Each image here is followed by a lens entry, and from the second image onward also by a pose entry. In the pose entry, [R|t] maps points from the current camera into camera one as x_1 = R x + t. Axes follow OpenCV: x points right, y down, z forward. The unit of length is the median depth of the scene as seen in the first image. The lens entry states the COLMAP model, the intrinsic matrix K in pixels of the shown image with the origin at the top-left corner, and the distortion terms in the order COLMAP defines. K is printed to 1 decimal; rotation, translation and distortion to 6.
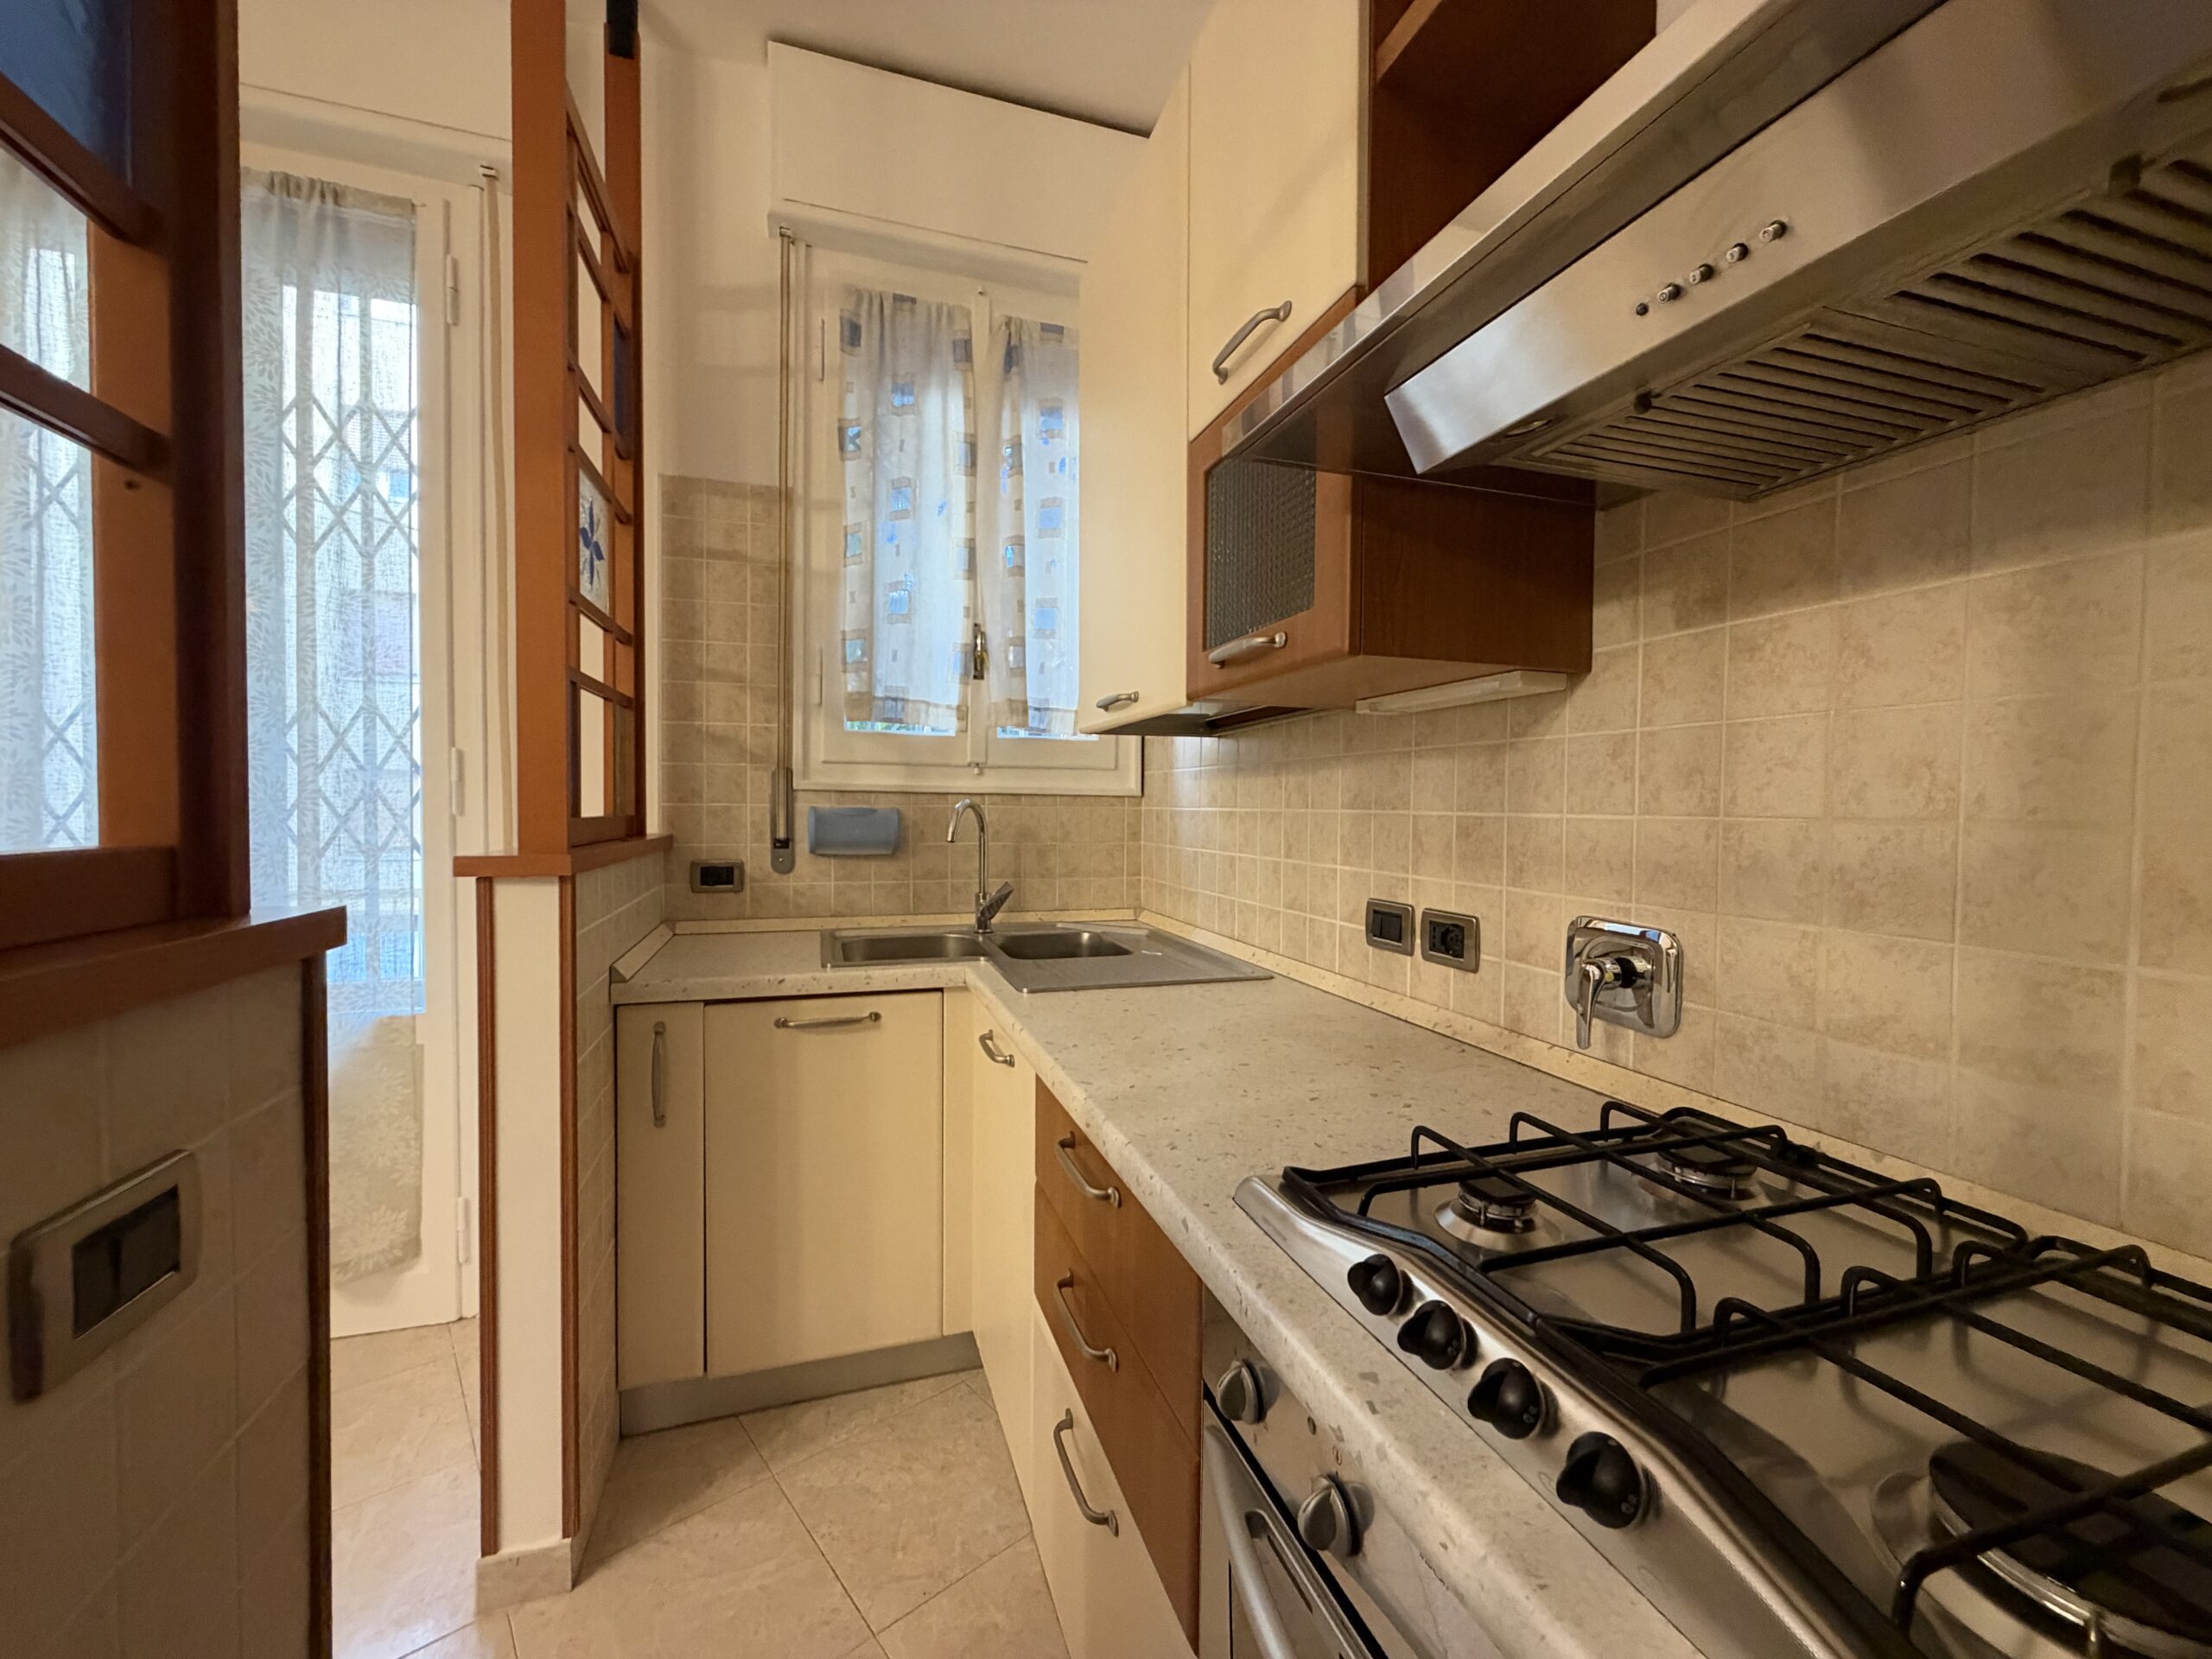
lens RADIAL K [[879.0, 0, 1100.8], [0, 879.0, 828.7], [0, 0, 1]] dist [-0.001114, 0.000377]
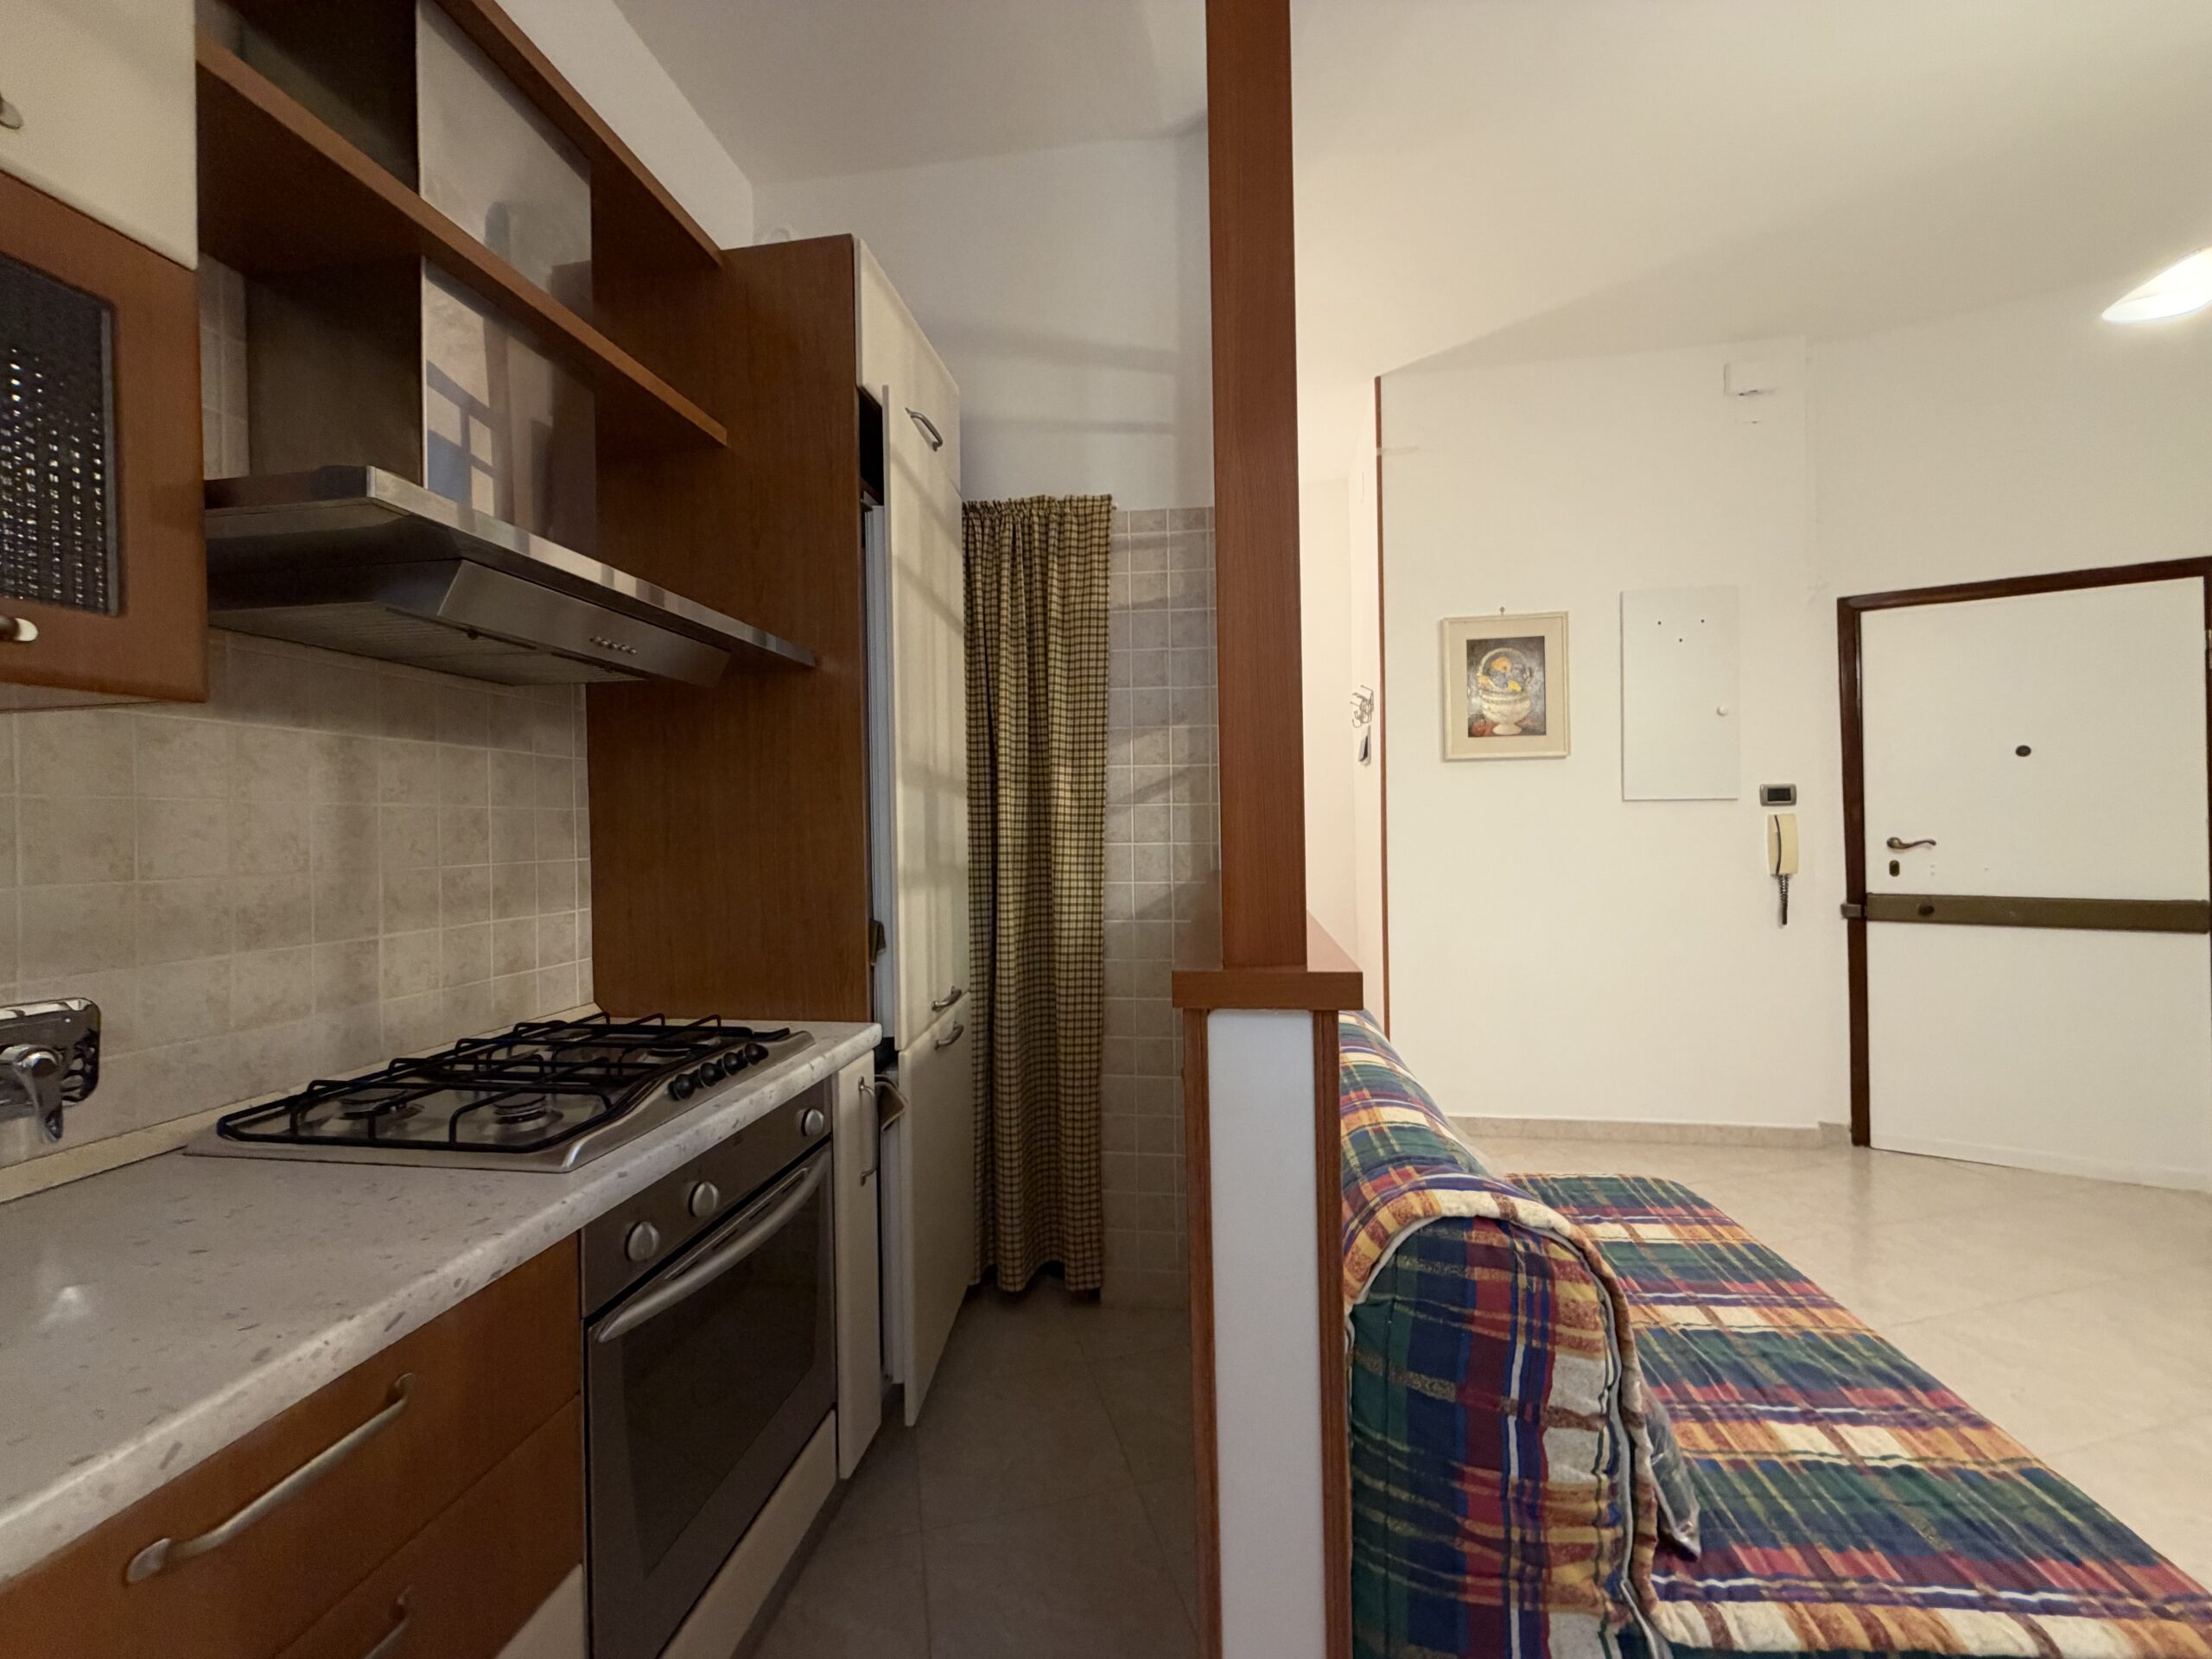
lens RADIAL K [[879.0, 0, 1101.2], [0, 879.0, 825.9], [0, 0, 1]] dist [-0.001114, 0.000377]
pose [[-0.895187, 0.007462, 0.445628, -0.789848], [0.022761, 0.999321, 0.028989, -0.076459], [-0.445109, 0.036093, -0.894749, 1.247144]]
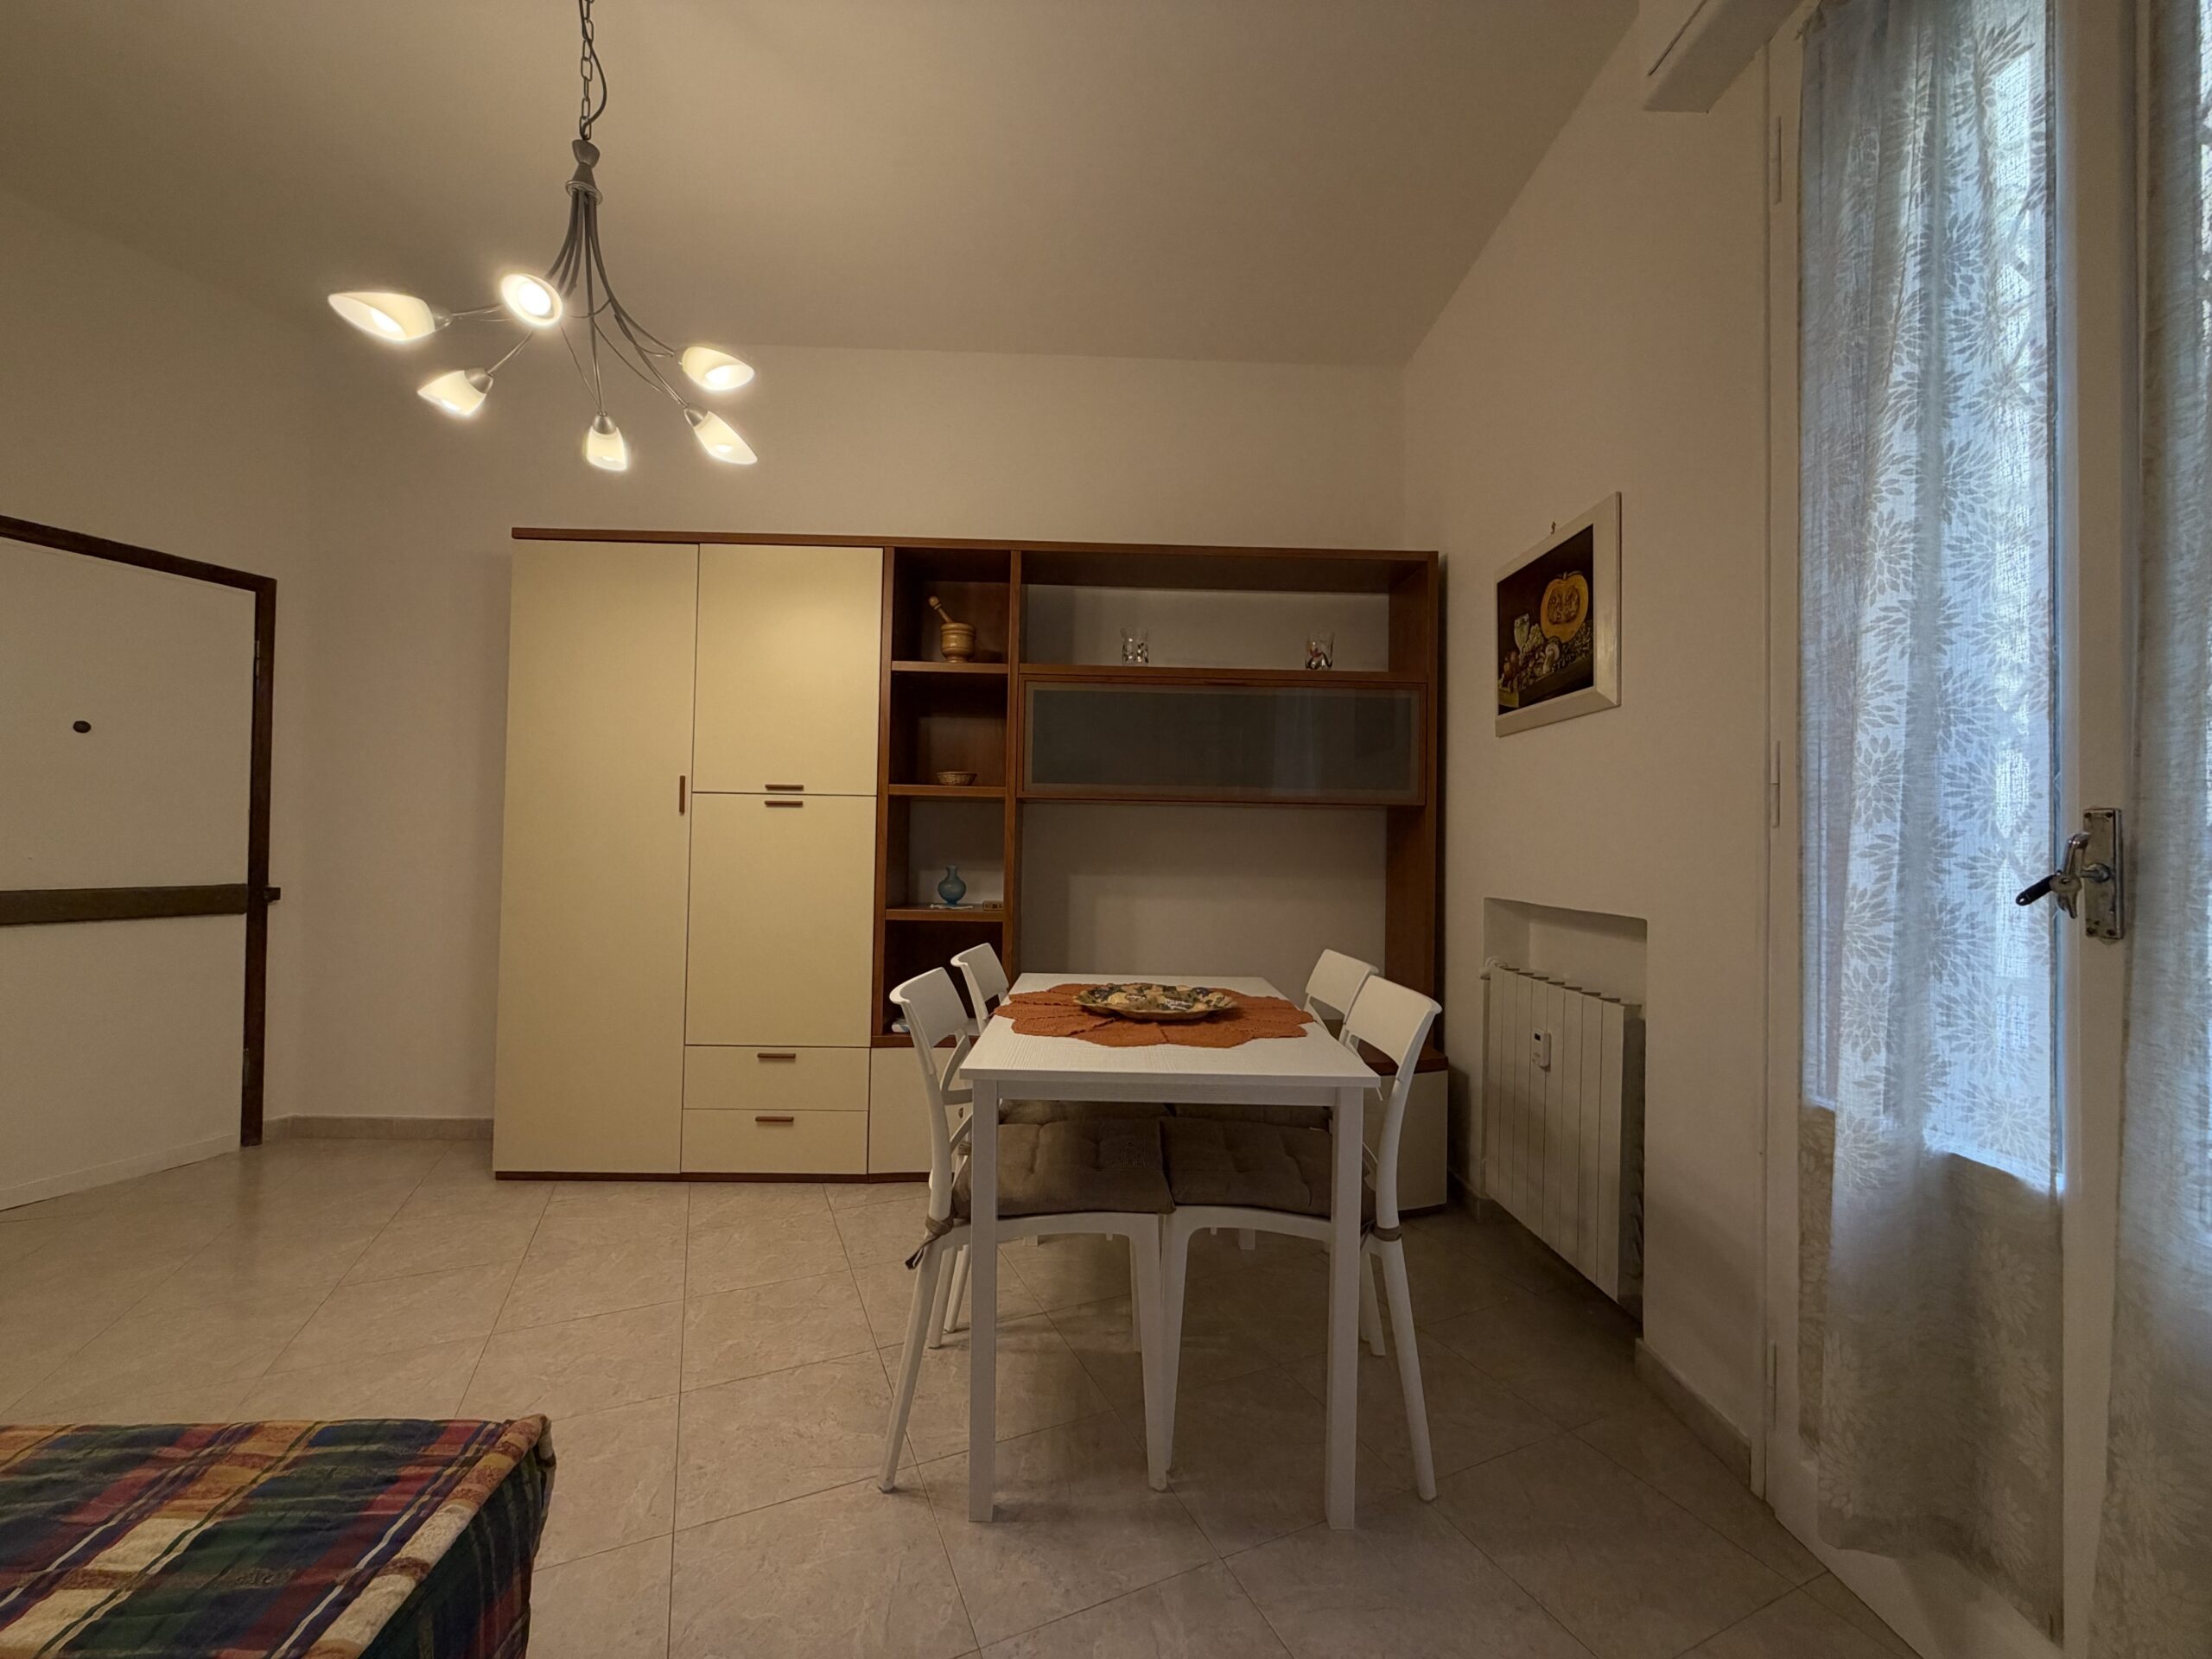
lens RADIAL K [[879.0, 0, 1100.3], [0, 879.0, 829.2], [0, 0, 1]] dist [-0.001114, 0.000377]
pose [[-0.284905, -0.024123, -0.958252, -0.594590], [-0.043402, 0.998983, -0.012244, 0.032370], [0.957573, 0.038102, -0.285662, 0.955181]]
